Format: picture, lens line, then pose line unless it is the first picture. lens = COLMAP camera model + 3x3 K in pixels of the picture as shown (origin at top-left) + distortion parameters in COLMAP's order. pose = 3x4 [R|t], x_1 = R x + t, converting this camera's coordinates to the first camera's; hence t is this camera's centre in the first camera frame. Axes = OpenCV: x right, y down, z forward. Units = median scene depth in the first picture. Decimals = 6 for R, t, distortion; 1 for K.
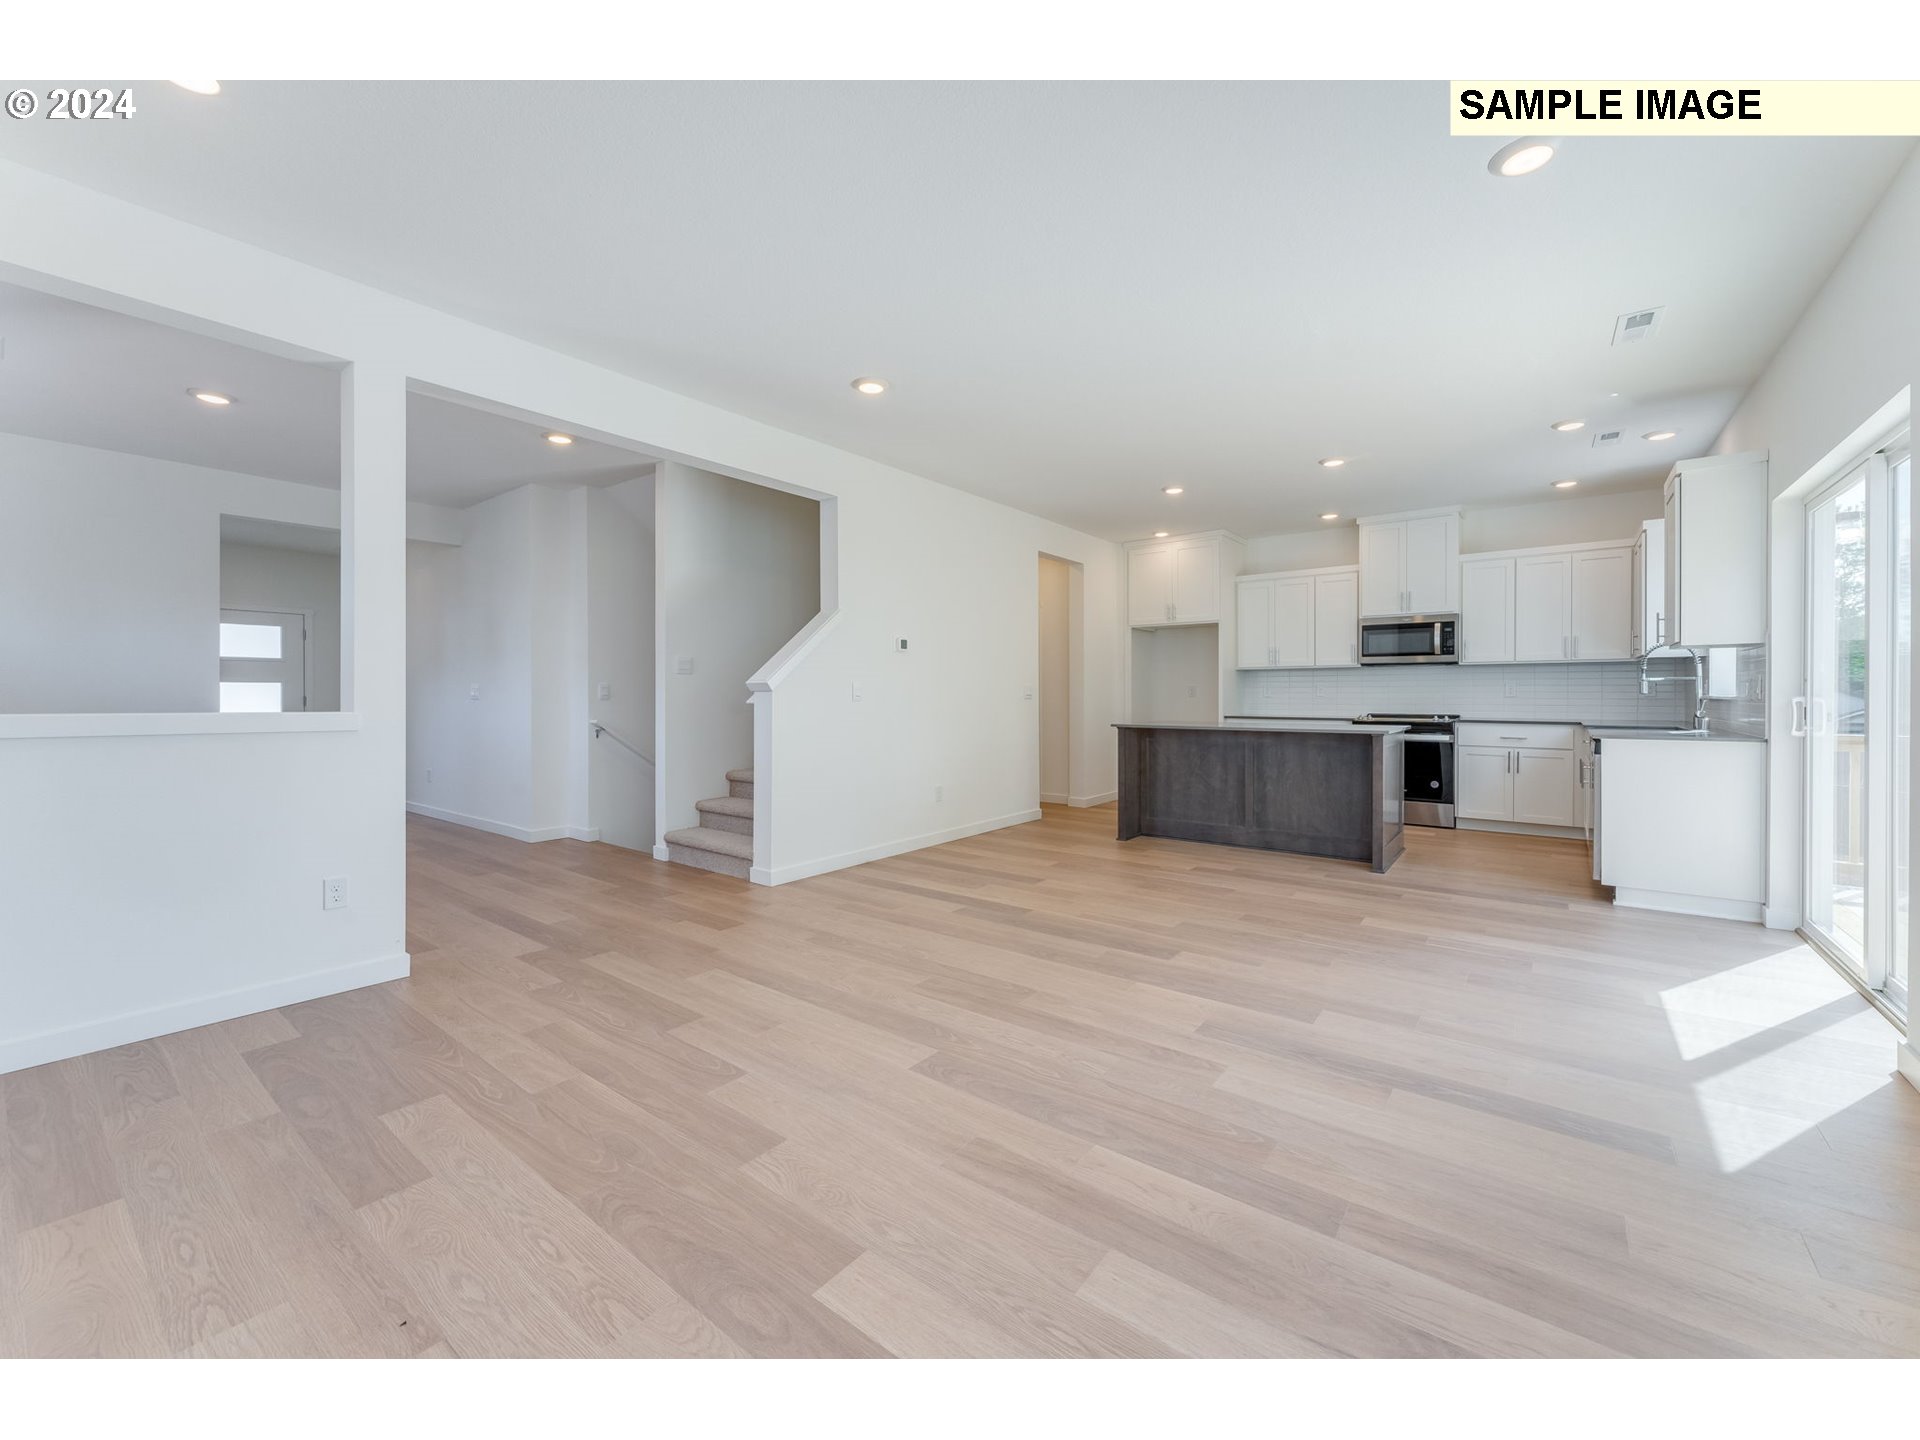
lens RADIAL K [[772.7, 0, 944.7], [0, 772.7, 690.4], [0, 0, 1]] dist [0.002919, 0.000388]
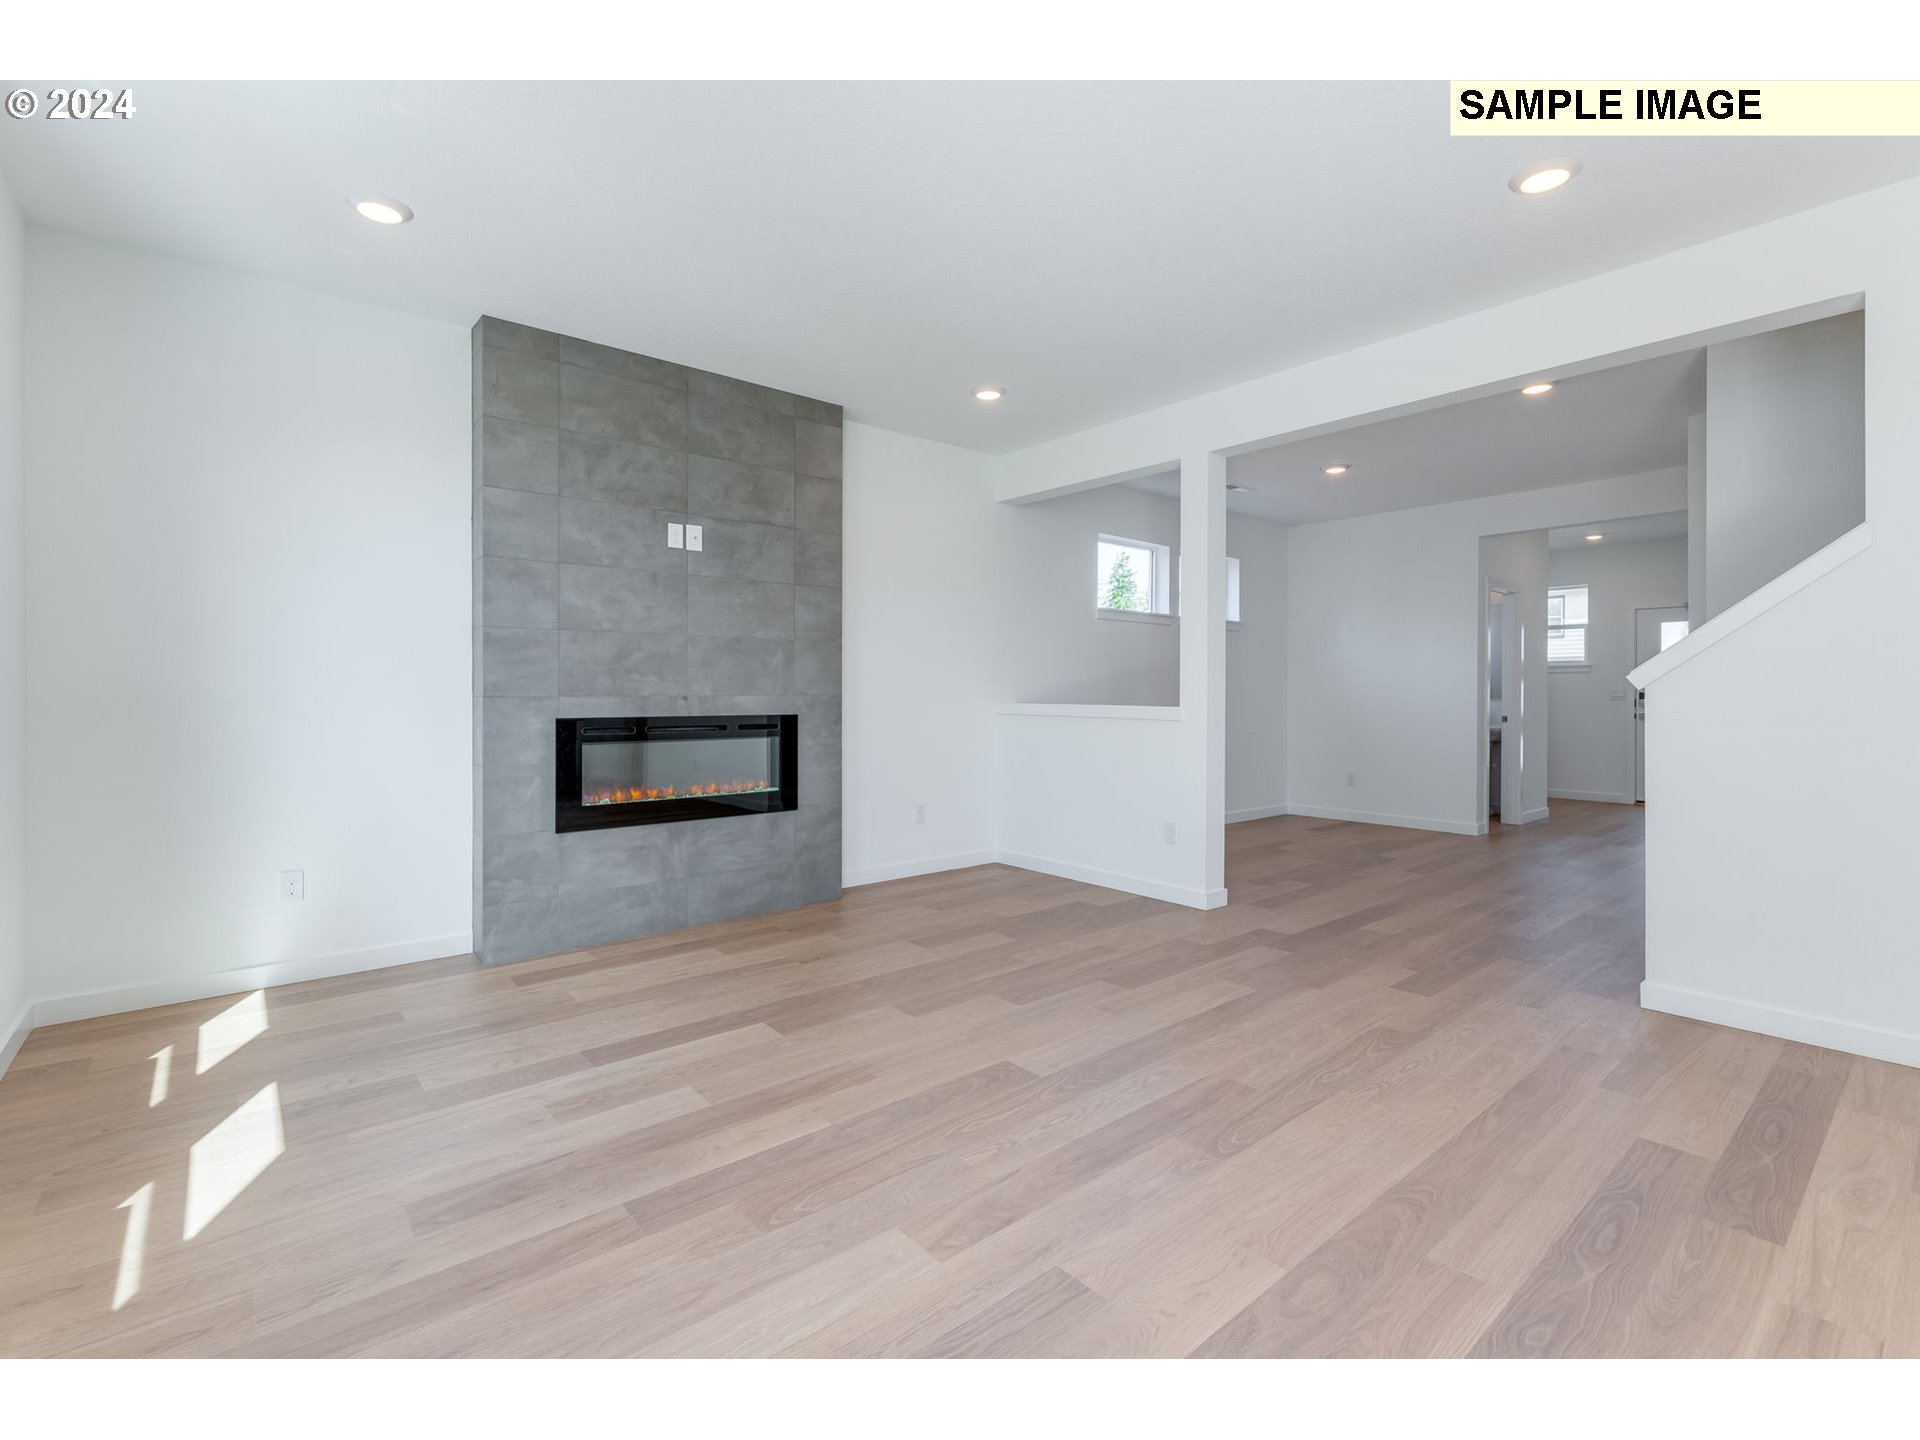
lens RADIAL K [[859.3, 0, 956.9], [0, 859.3, 700.3], [0, 0, 1]] dist [-0.005029, 0.000610]
pose [[-0.202556, 0.003900, -0.979263, 1.153785], [-0.000841, 0.999991, 0.004156, 0.008972], [0.979270, 0.001666, -0.202551, 1.248409]]
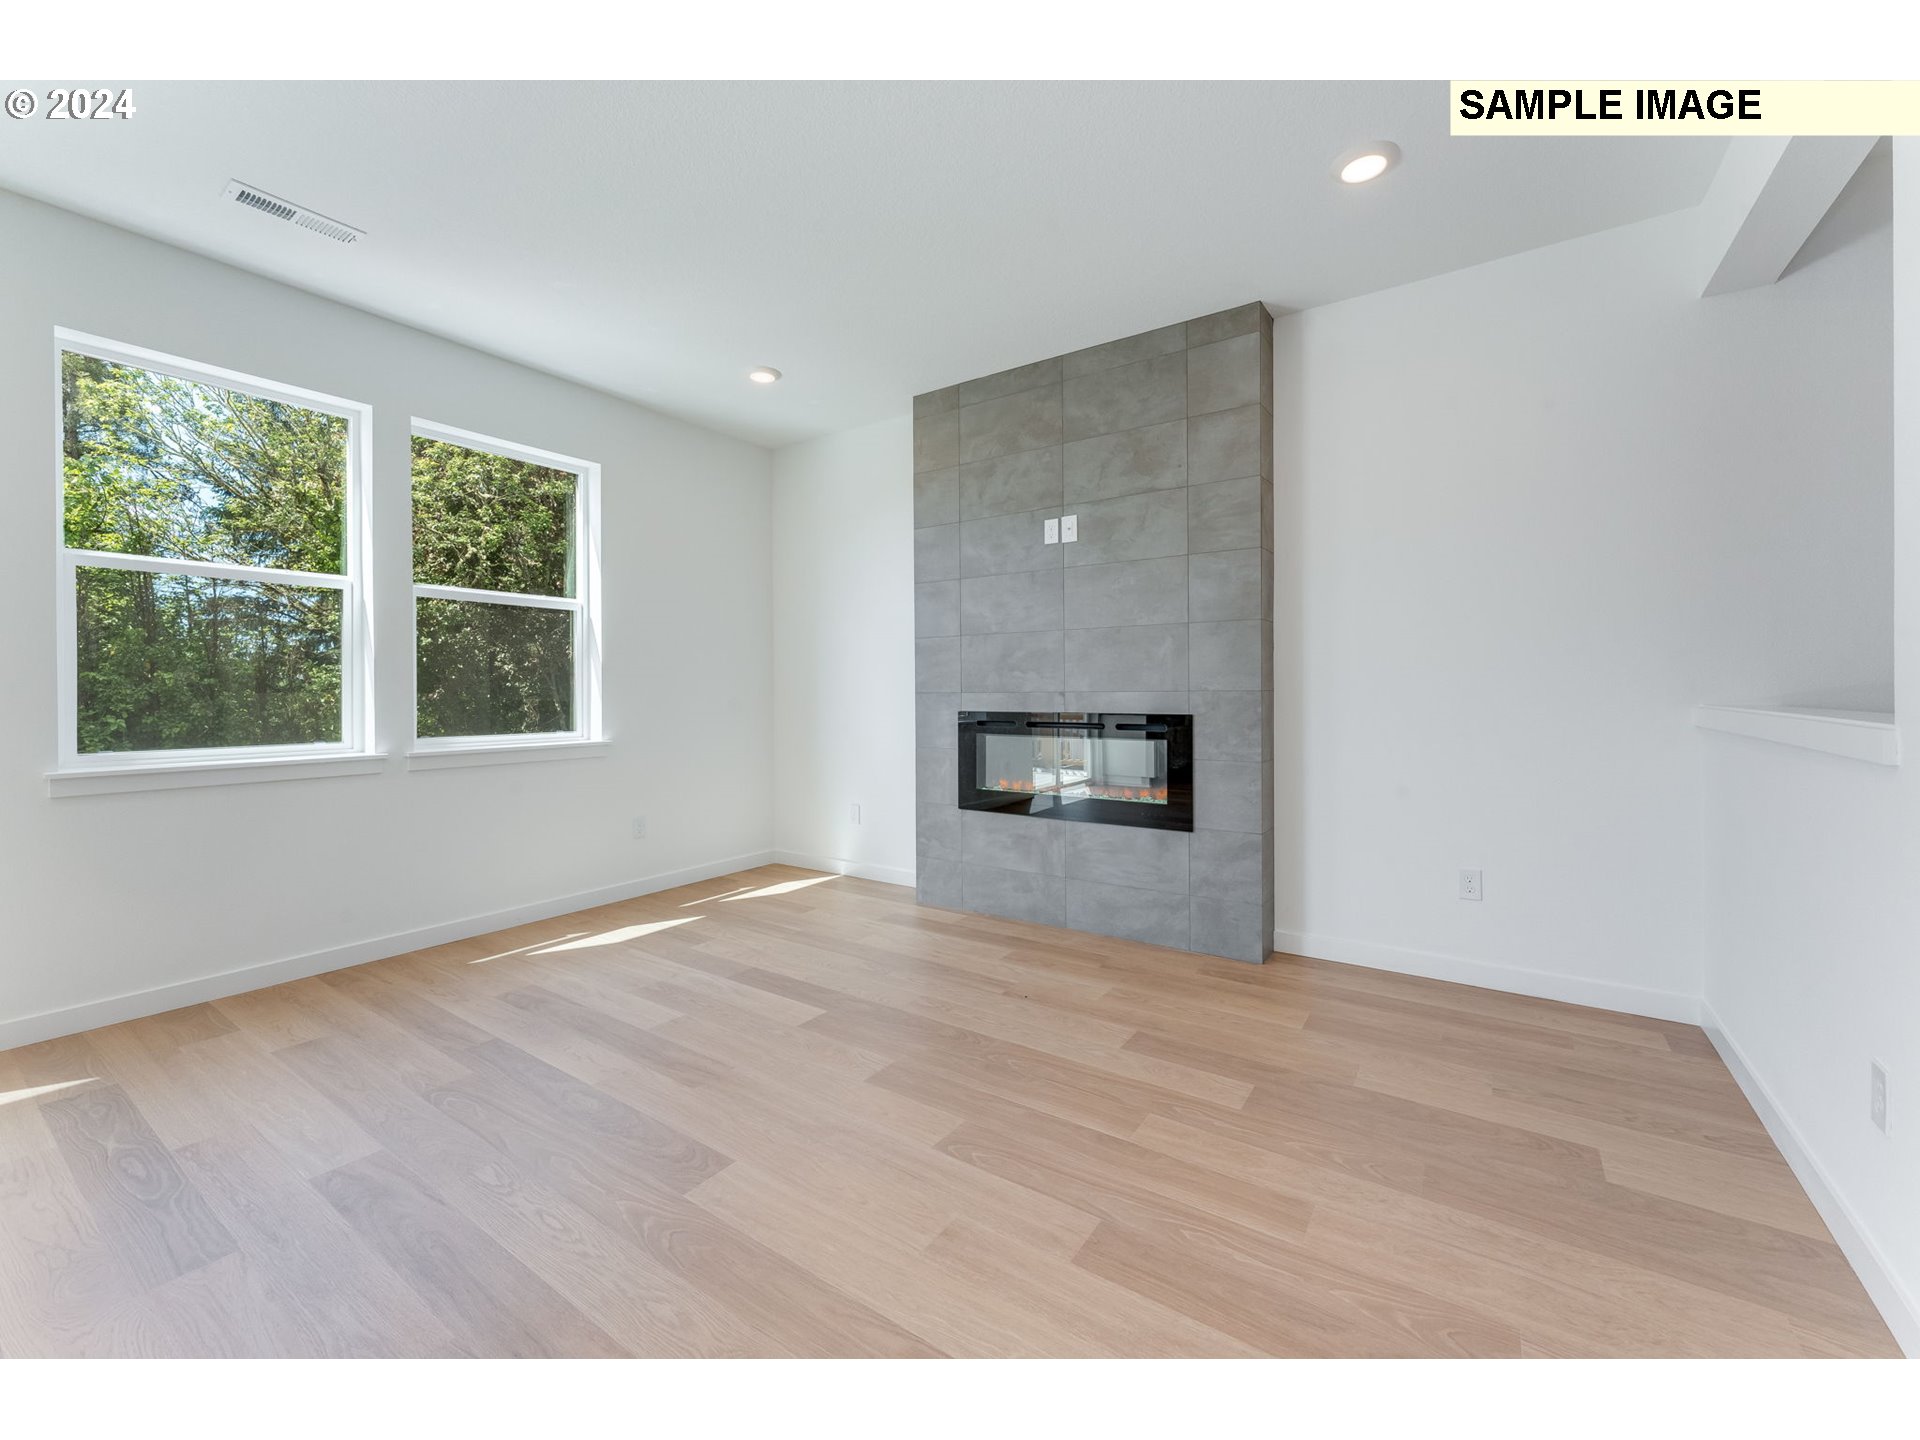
lens RADIAL K [[772.7, 0, 946.8], [0, 772.7, 695.2], [0, 0, 1]] dist [0.002919, 0.000388]
pose [[-0.998285, 0.001091, -0.058530, -0.234834], [0.000789, 0.999986, 0.005186, 0.005763], [0.058535, 0.005131, -0.998272, 1.935561]]
